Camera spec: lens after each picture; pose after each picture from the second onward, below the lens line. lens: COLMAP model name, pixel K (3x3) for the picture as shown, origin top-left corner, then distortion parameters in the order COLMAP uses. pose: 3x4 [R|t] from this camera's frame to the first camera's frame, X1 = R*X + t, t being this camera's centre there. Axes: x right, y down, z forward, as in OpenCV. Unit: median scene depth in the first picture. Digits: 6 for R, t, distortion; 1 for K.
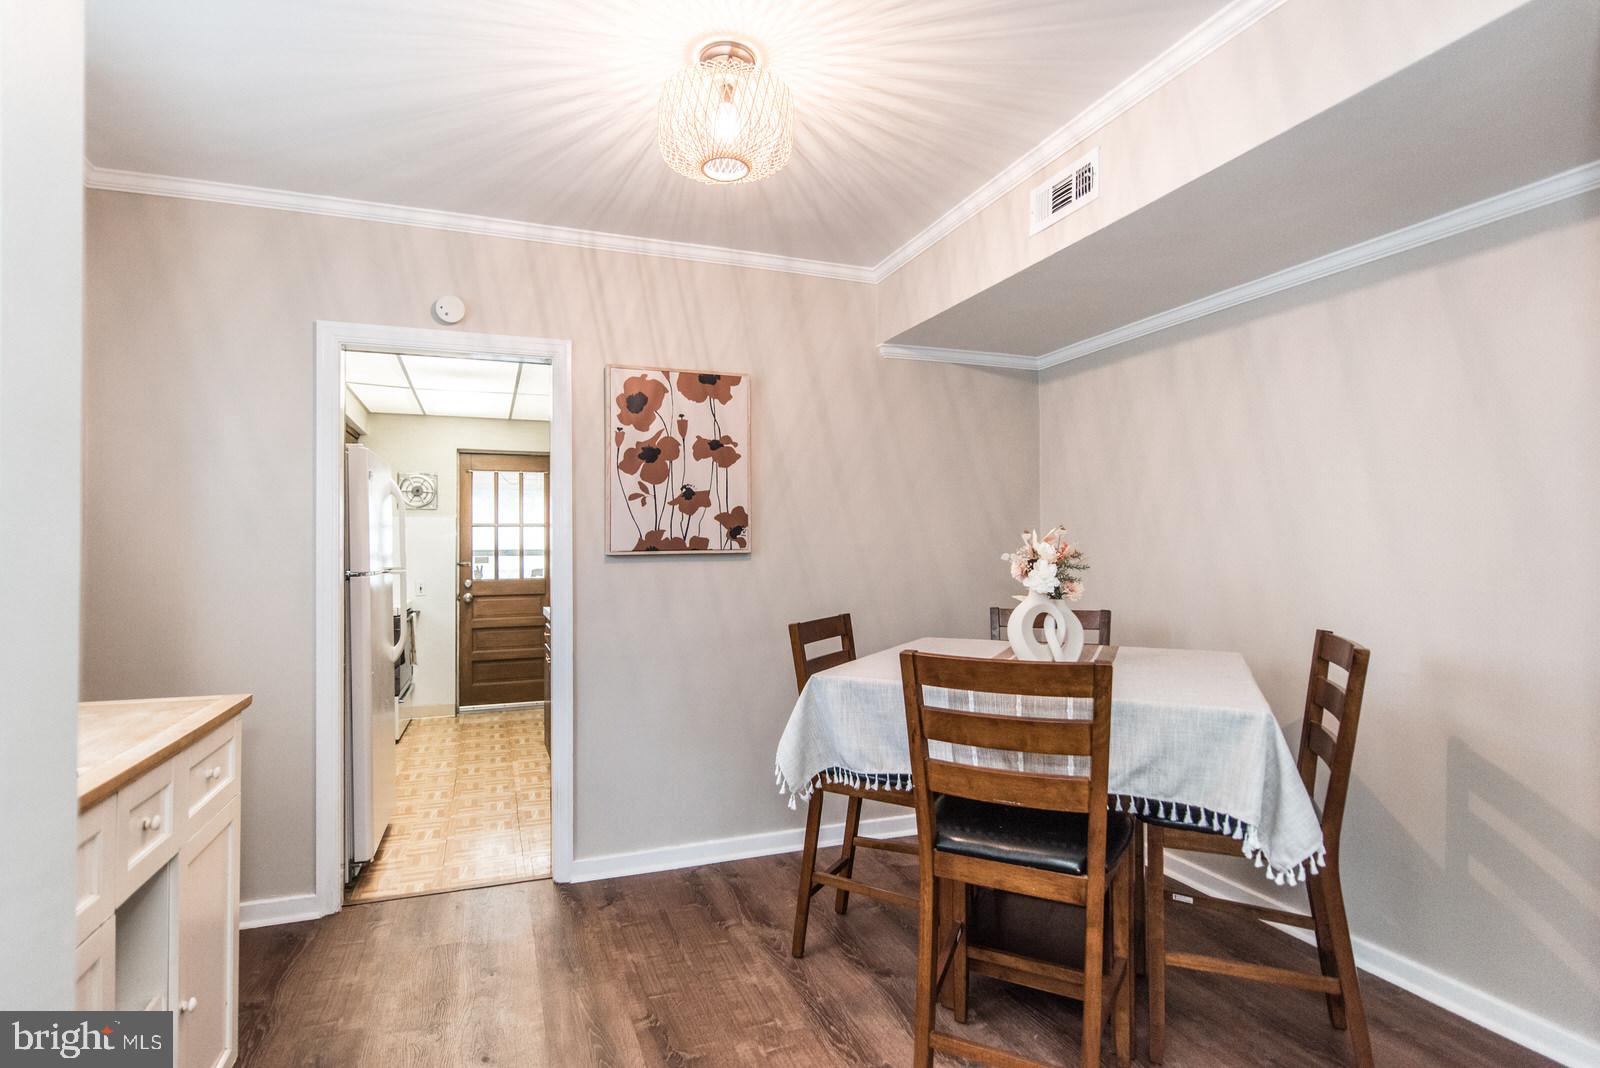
lens RADIAL K [[774.2, 0, 755.3], [0, 774.2, 544.7], [0, 0, 1]] dist [-0.000040, 0.000772]
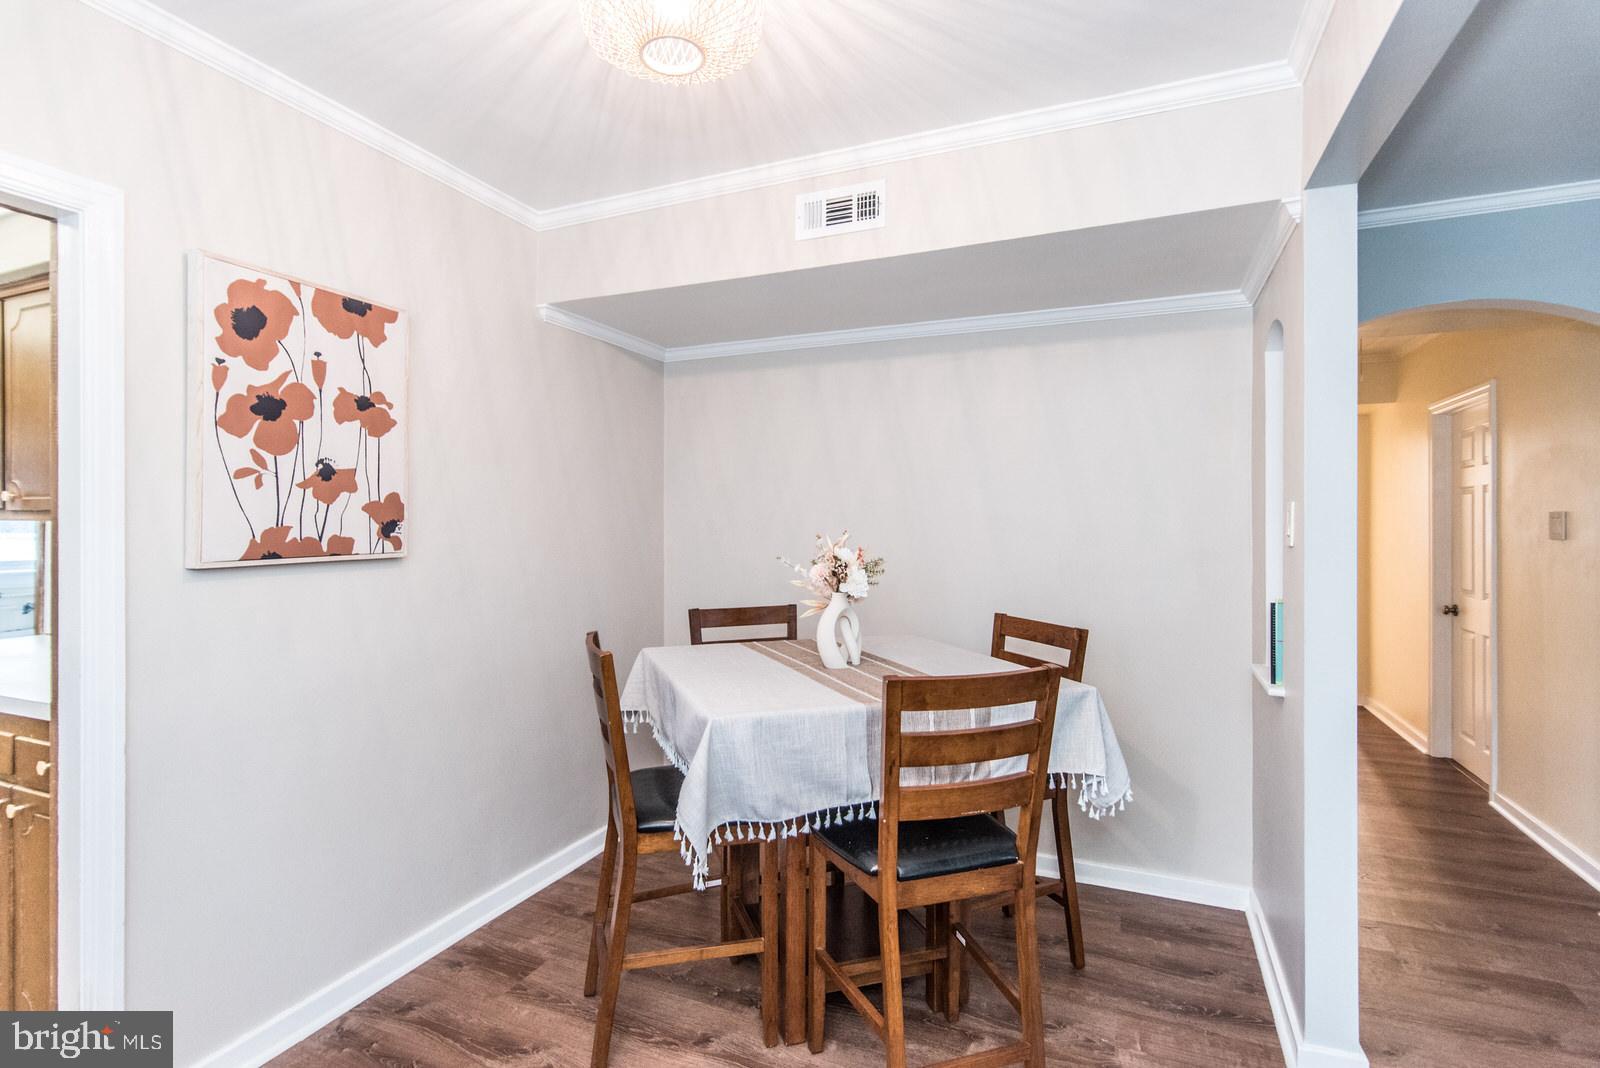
lens RADIAL K [[774.2, 0, 792.9], [0, 774.2, 529.4], [0, 0, 1]] dist [-0.000040, 0.000772]
pose [[0.684145, 0.000217, 0.729346, -0.308161], [-0.007390, 0.999951, 0.006635, -0.024250], [-0.729308, -0.009929, 0.684113, 0.252944]]
